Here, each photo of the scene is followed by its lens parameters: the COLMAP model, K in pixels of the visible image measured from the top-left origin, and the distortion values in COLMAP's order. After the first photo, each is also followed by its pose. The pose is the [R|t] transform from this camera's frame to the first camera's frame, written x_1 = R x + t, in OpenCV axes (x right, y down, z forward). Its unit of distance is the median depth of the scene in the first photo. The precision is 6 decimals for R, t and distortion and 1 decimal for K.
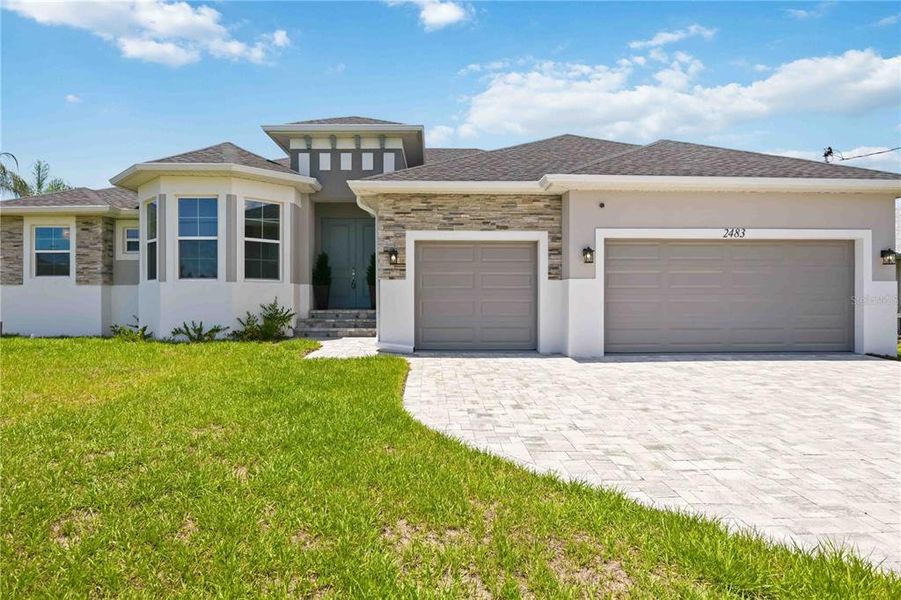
lens RADIAL K [[548.5, 0, 455.4], [0, 548.5, 297.0], [0, 0, 1]] dist [-0.001318, 0.000635]
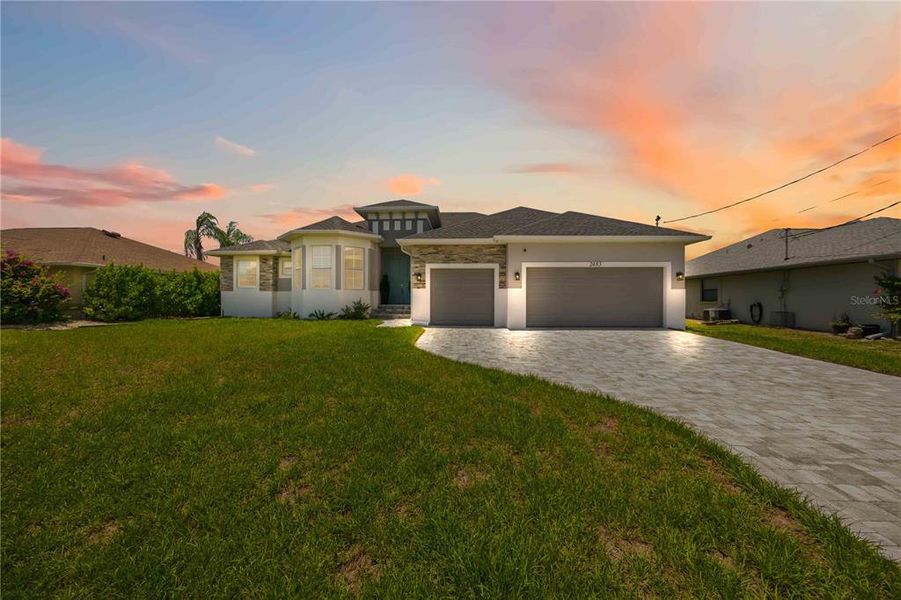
lens RADIAL K [[366.0, 0, 452.3], [0, 366.0, 297.8], [0, 0, 1]] dist [0.008602, -0.000471]
pose [[0.997361, 0.001067, -0.072594, 0.085801], [-0.001266, 0.999996, -0.002696, 0.003815], [0.072591, 0.002781, 0.997358, -0.256396]]
